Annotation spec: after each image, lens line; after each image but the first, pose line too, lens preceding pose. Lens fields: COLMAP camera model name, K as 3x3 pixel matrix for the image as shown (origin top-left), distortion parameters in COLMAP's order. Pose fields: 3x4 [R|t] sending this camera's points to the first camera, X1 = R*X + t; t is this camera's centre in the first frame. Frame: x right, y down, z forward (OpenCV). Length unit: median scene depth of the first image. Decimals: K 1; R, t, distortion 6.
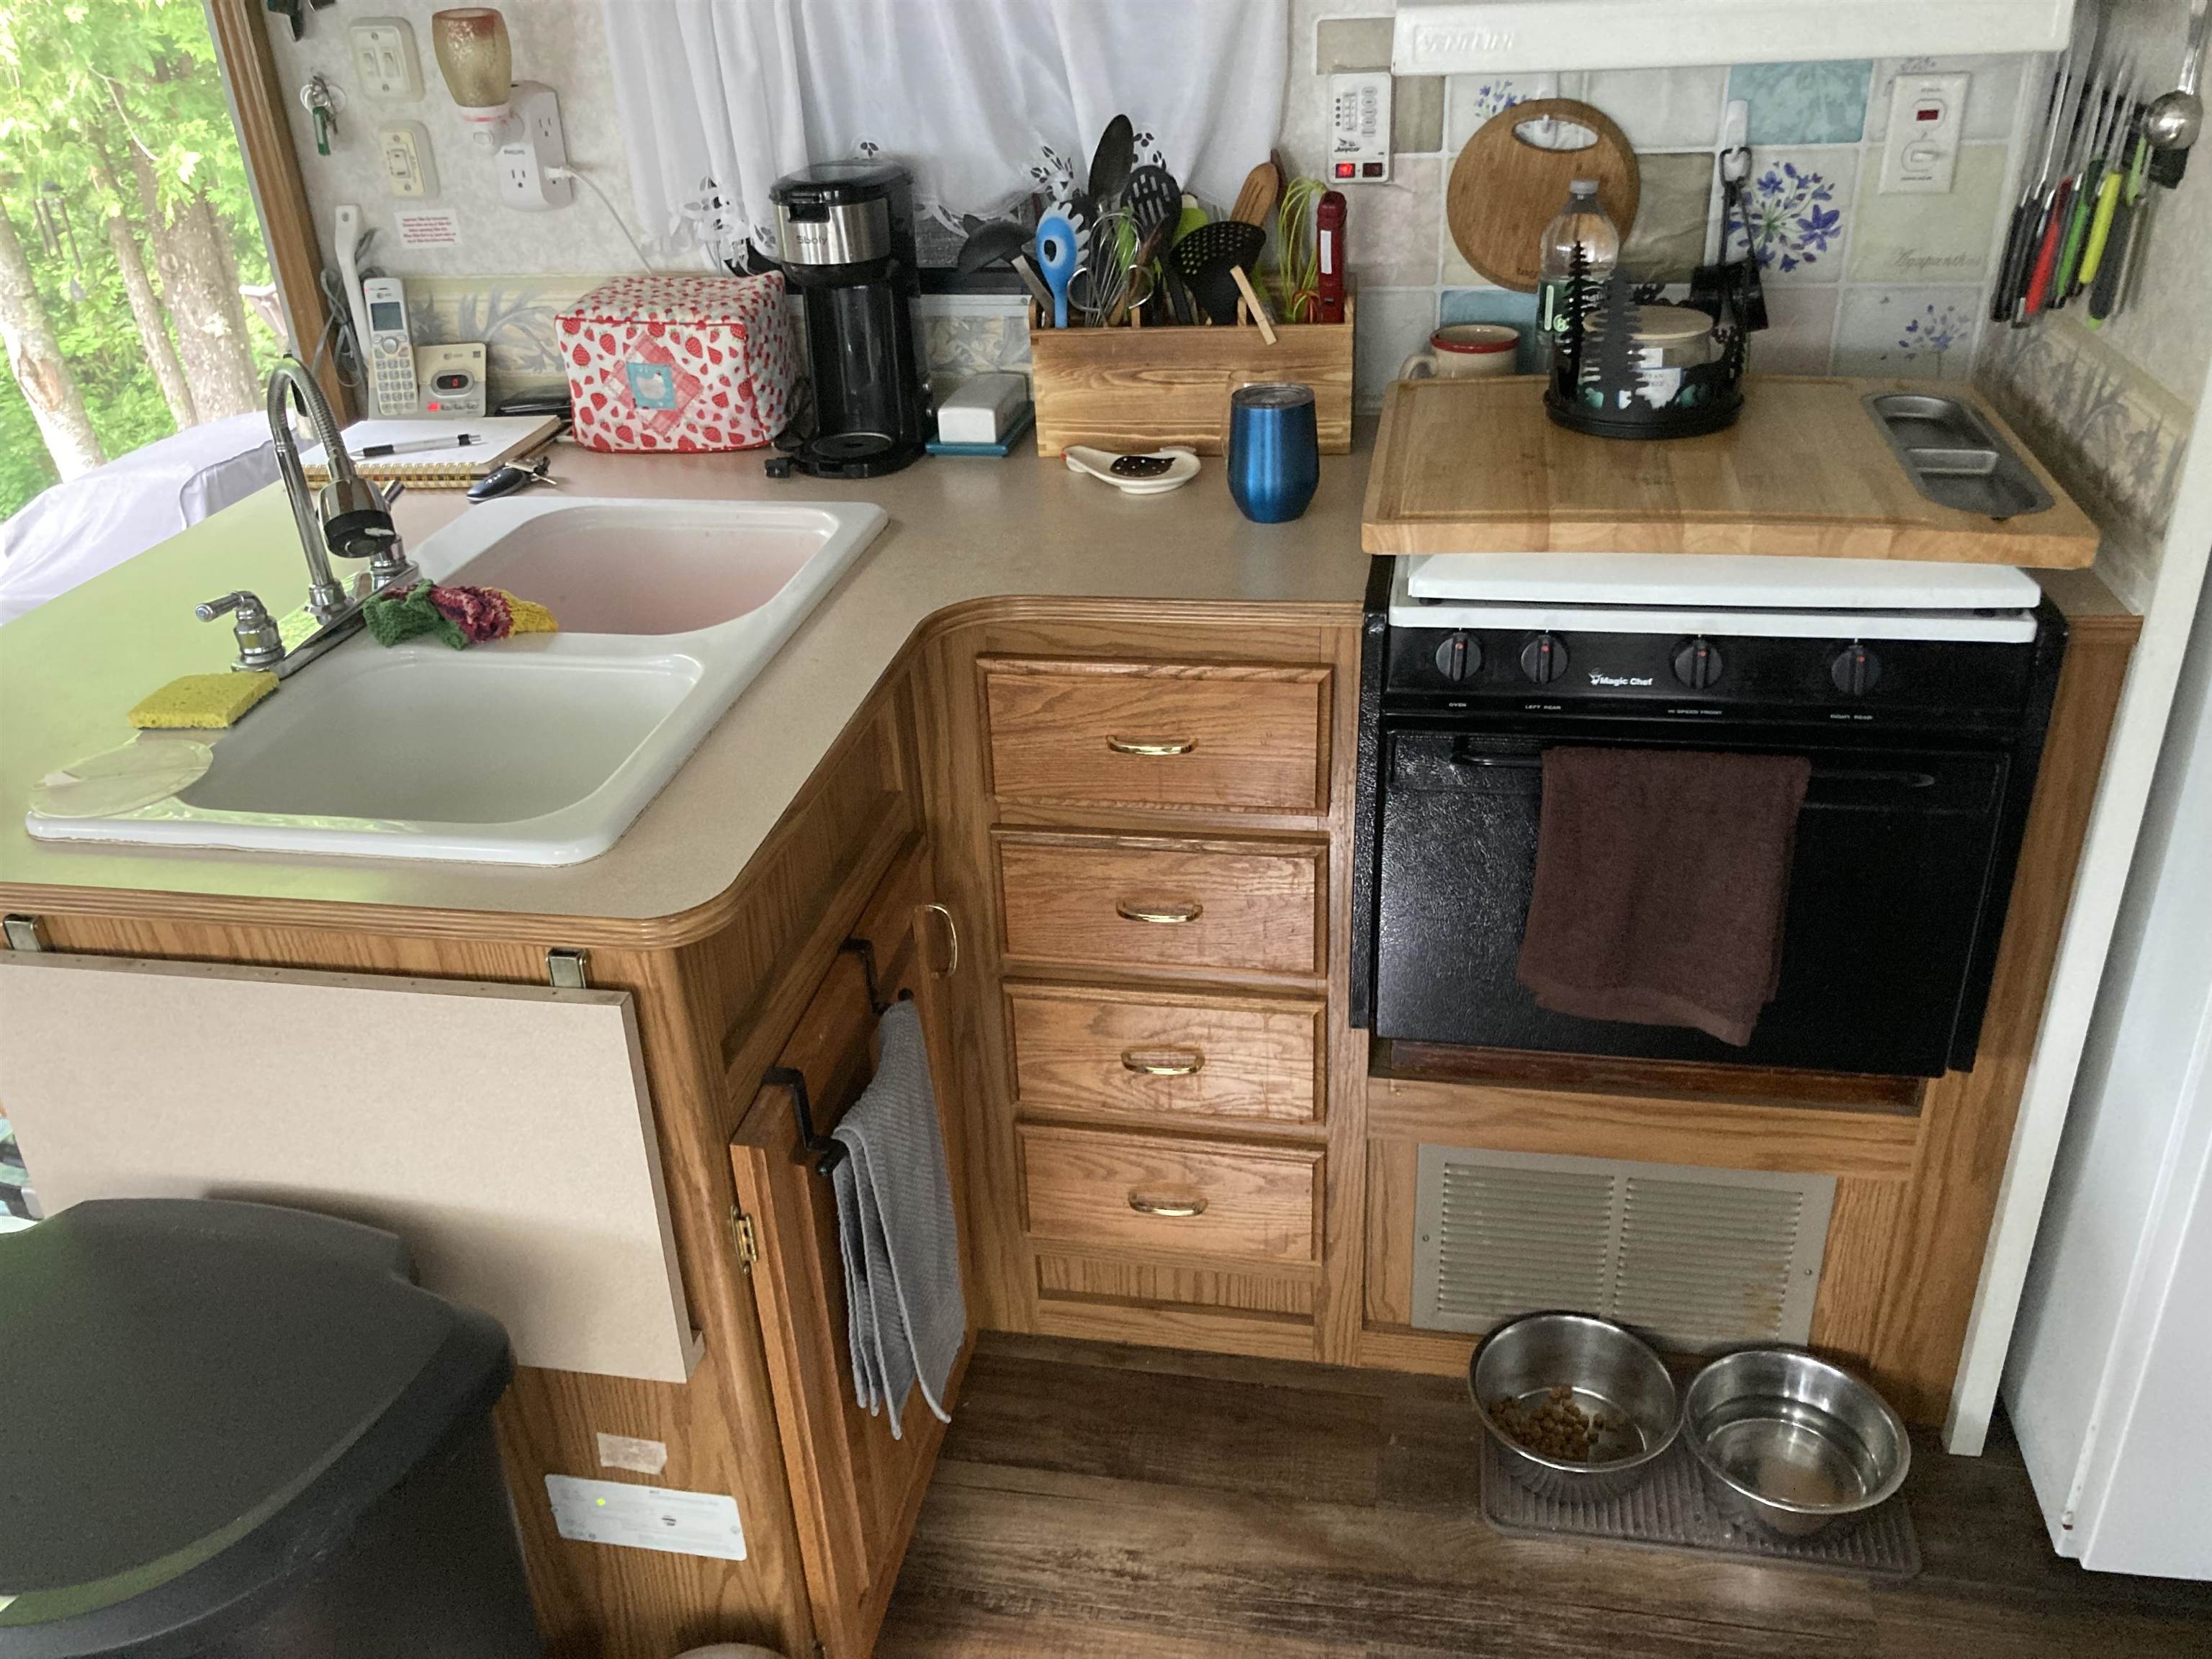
lens RADIAL K [[1816.3, 0, 1106.0], [0, 1816.3, 829.5], [0, 0, 1]] dist [-0.011099, 0.058930]
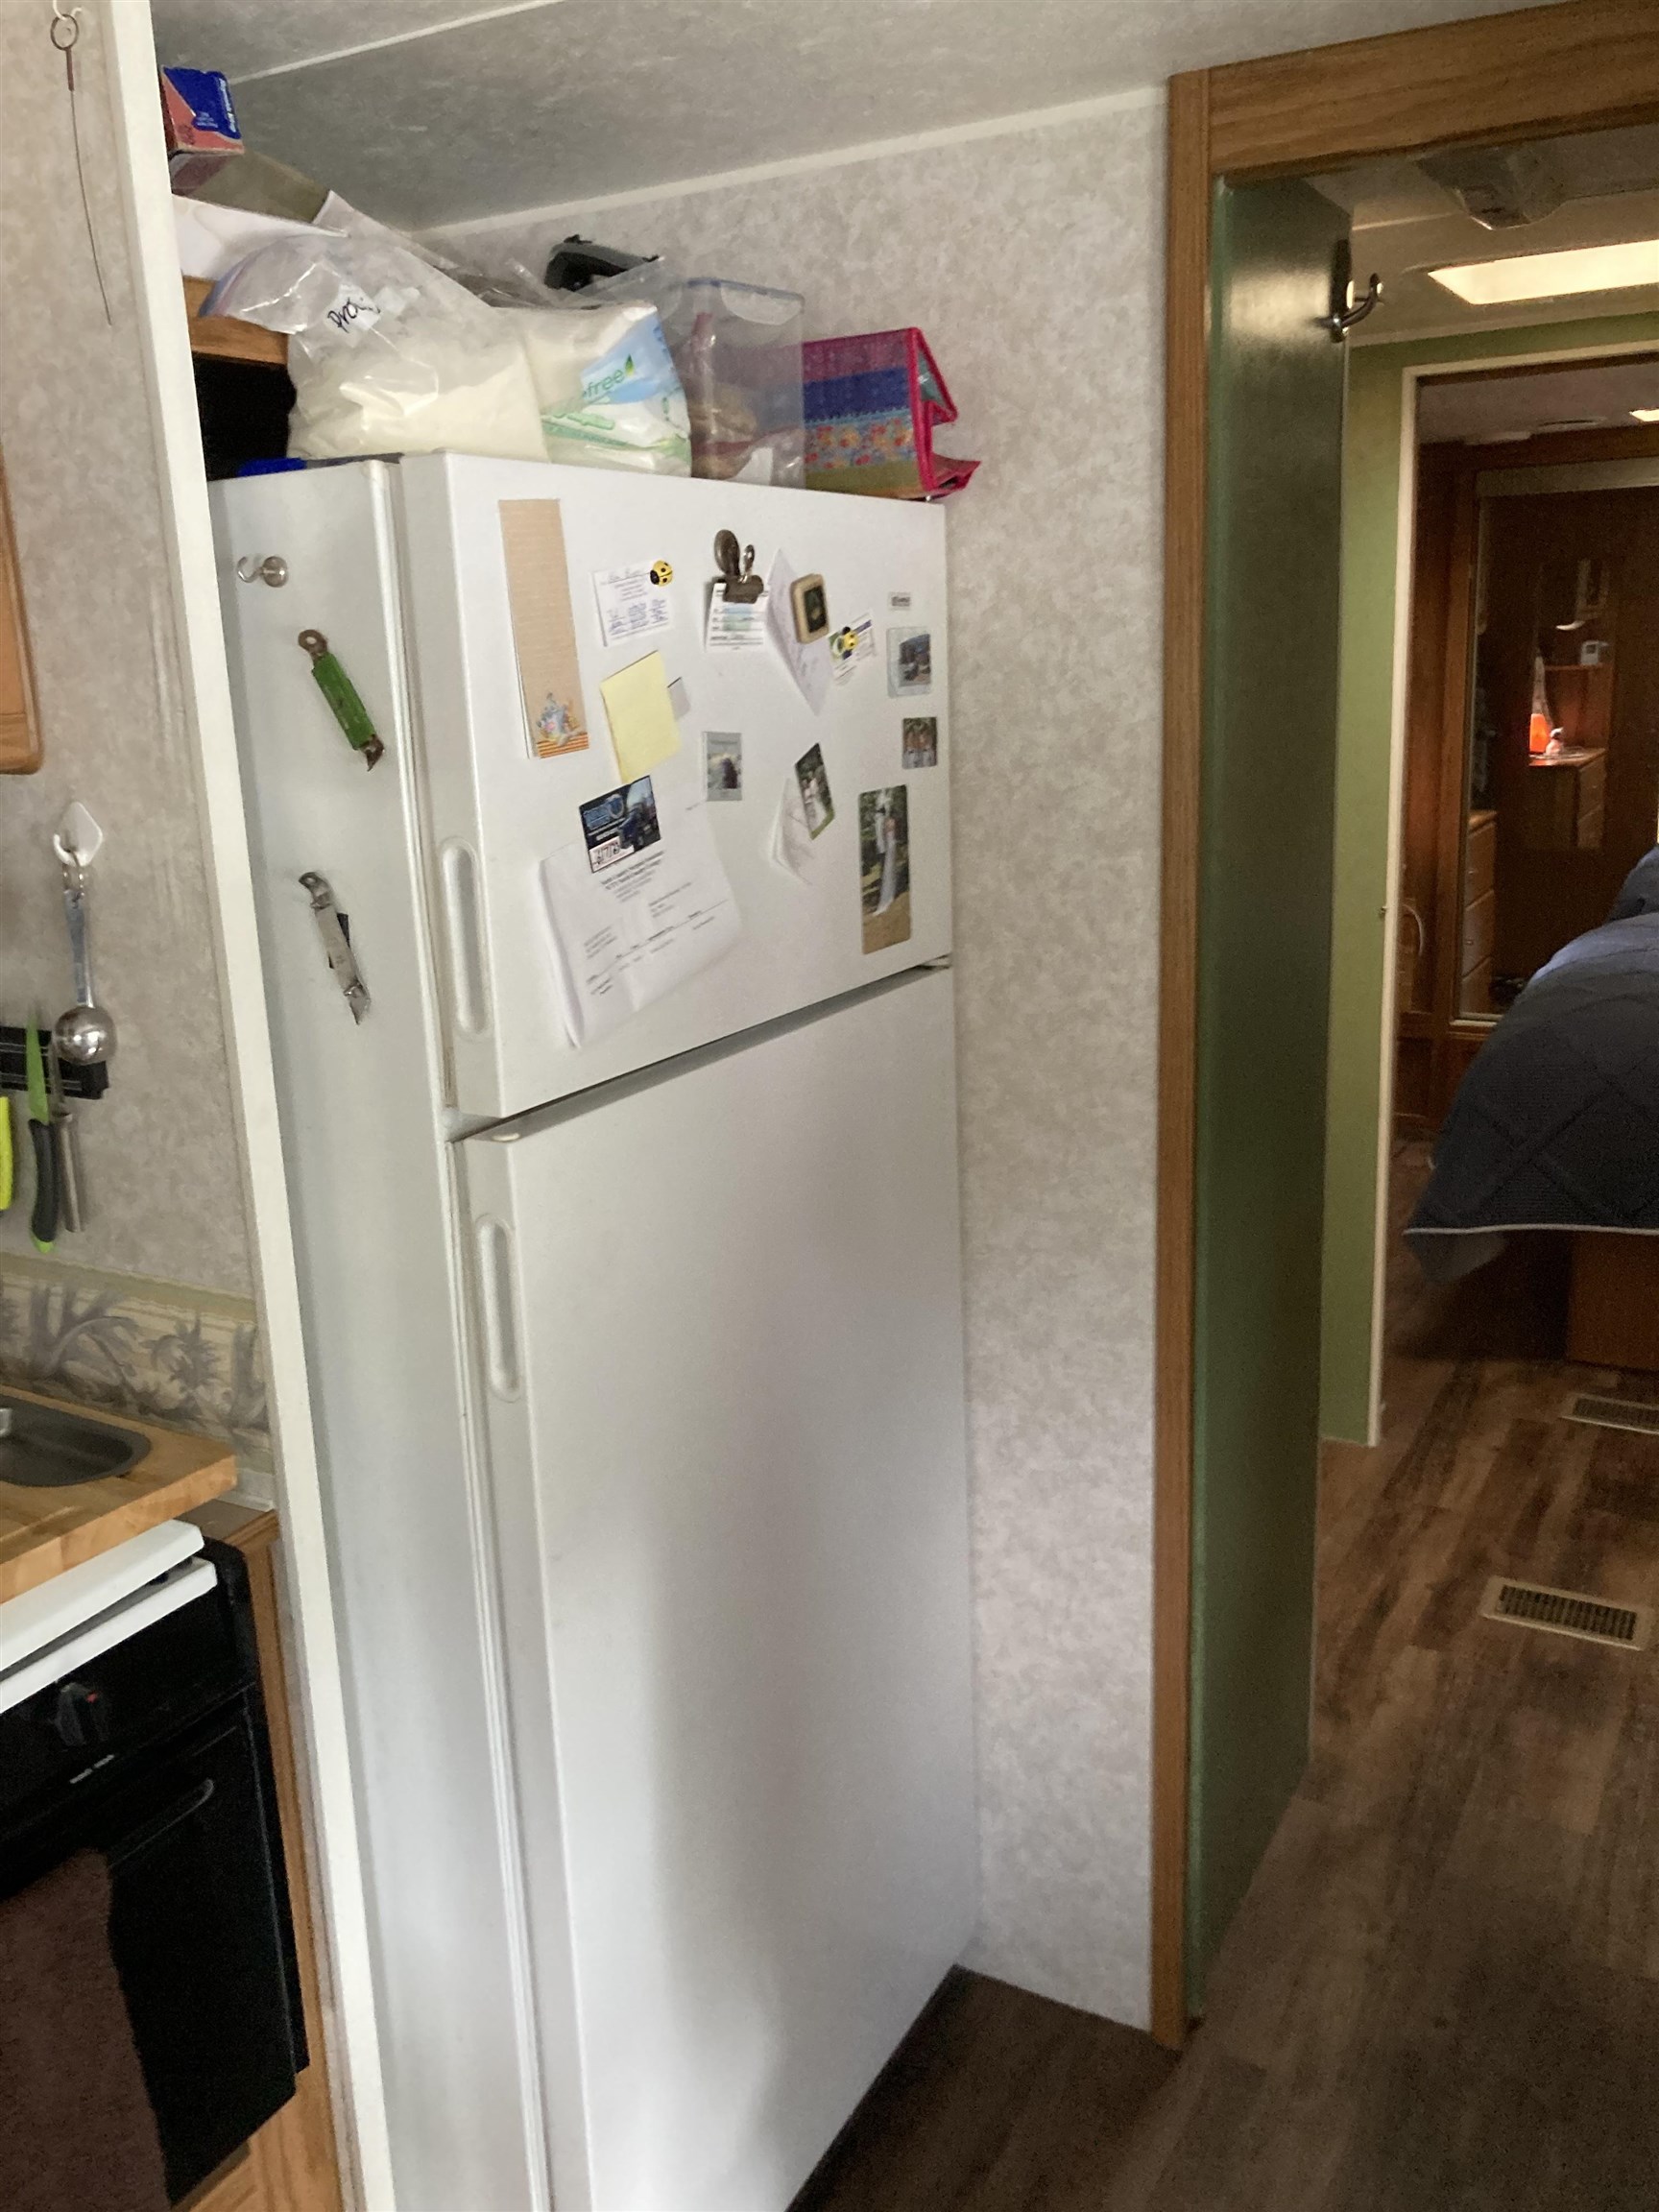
lens RADIAL K [[1816.3, 0, 829.5], [0, 1816.3, 1106.0], [0, 0, 1]] dist [-0.011099, 0.058930]
pose [[0.329599, -0.190981, 0.924603, -0.153581], [0.463033, 0.886159, 0.017980, -0.187572], [-0.822779, 0.422196, 0.380507, 0.333263]]
